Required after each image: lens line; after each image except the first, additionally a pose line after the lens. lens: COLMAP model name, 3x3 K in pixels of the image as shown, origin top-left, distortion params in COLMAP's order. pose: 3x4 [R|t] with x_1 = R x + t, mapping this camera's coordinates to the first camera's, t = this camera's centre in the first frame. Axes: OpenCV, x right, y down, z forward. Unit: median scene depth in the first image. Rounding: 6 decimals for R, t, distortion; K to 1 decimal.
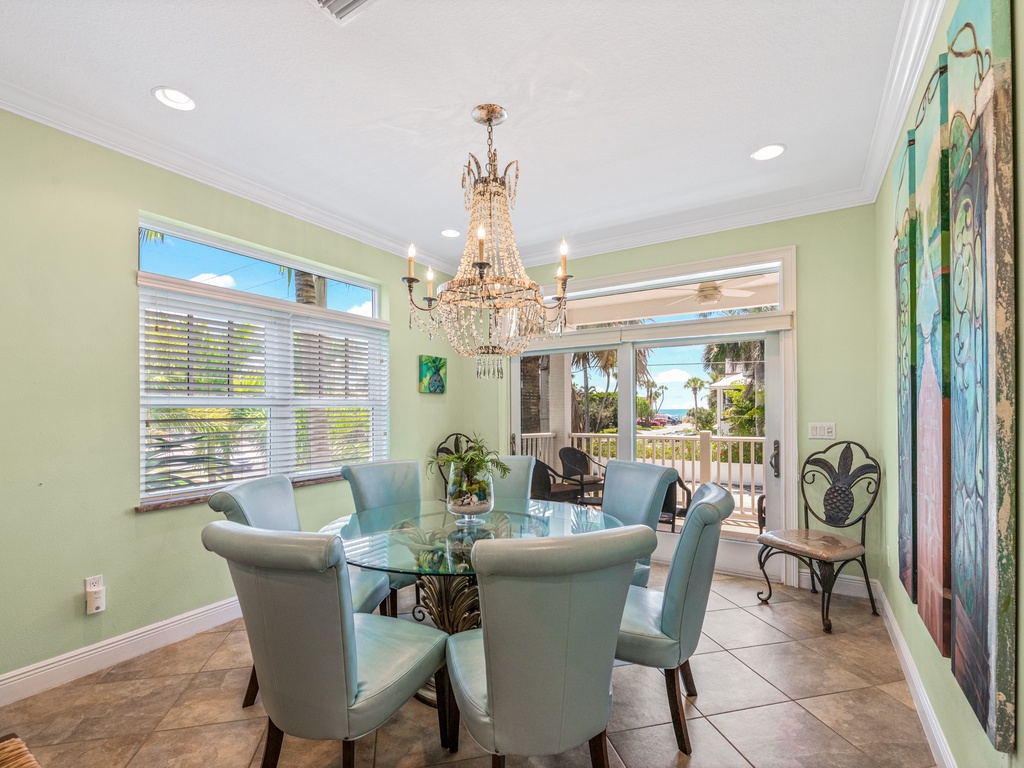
lens RADIAL K [[495.9, 0, 500.9], [0, 495.9, 407.9], [0, 0, 1]] dist [-0.012264, 0.000126]
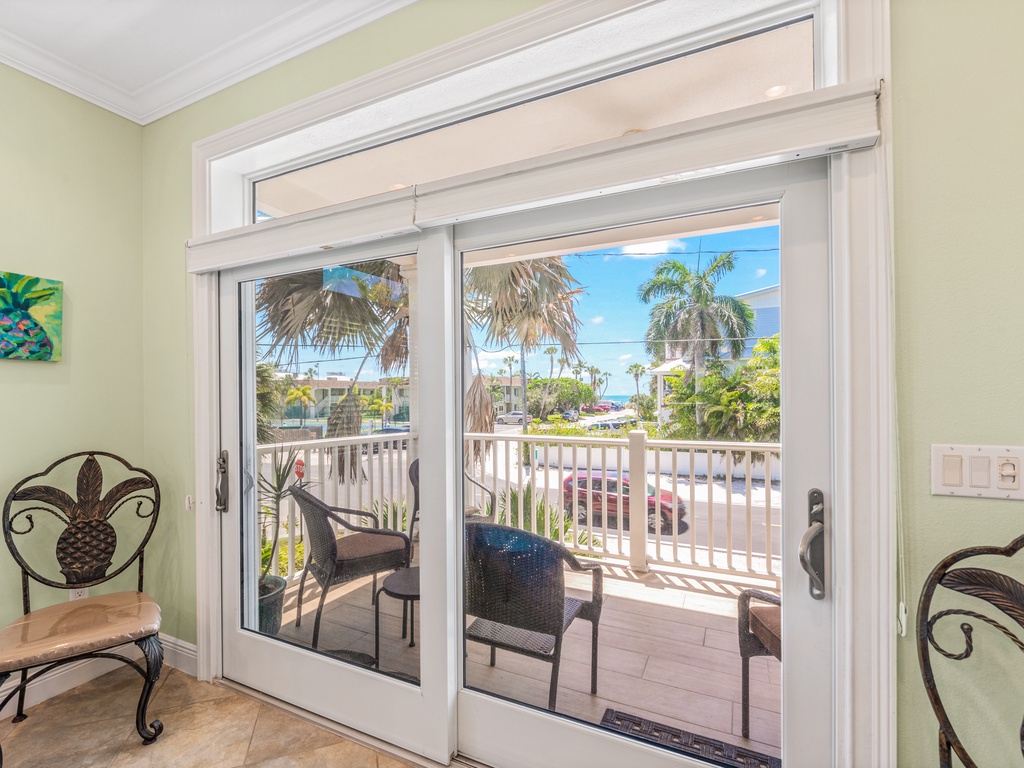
lens RADIAL K [[457.2, 0, 519.2], [0, 457.2, 386.5], [0, 0, 1]] dist [-0.002661, -0.000451]
pose [[0.993197, 0.002900, 0.116413, 0.059524], [-0.001002, 0.999866, -0.016368, -0.000104], [-0.116445, 0.016140, 0.993066, 0.132955]]
